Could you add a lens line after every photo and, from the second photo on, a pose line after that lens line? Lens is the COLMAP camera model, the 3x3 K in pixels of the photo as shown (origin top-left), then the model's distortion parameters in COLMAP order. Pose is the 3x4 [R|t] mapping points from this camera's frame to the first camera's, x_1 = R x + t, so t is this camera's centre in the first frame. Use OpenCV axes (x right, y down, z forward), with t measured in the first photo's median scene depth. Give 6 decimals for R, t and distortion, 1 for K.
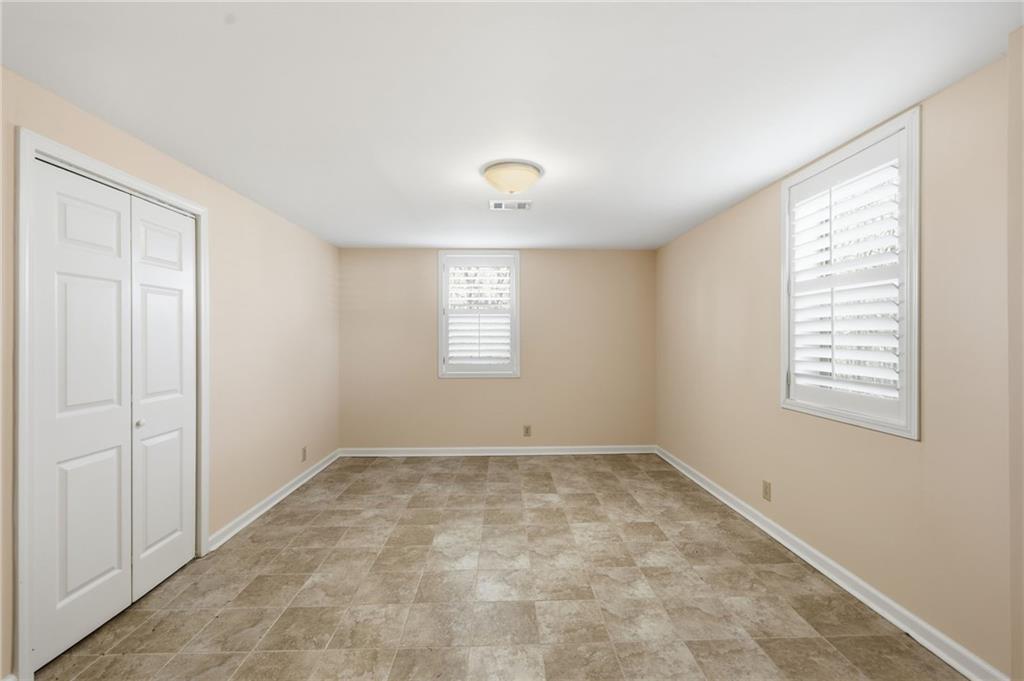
lens RADIAL K [[443.3, 0, 515.6], [0, 443.3, 337.9], [0, 0, 1]] dist [0.001759, 0.000440]
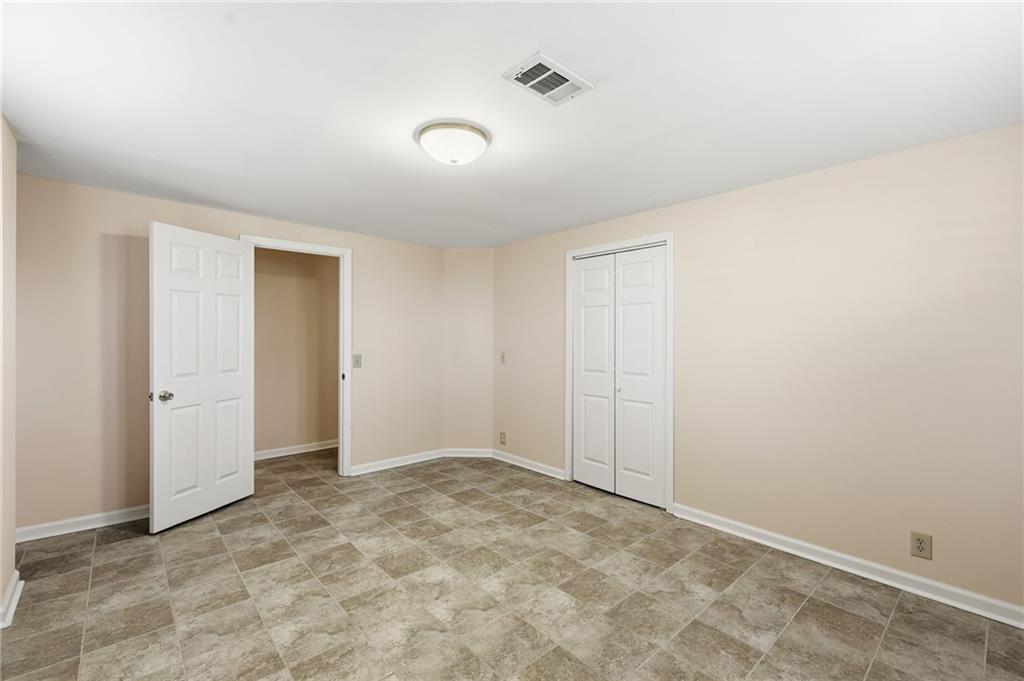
lens RADIAL K [[443.3, 0, 519.3], [0, 443.3, 338.4], [0, 0, 1]] dist [0.001759, 0.000440]
pose [[-0.760802, 0.001927, -0.648981, 0.478741], [-0.001866, 0.999985, 0.005156, -0.007638], [0.648981, 0.005134, -0.760787, 1.874597]]
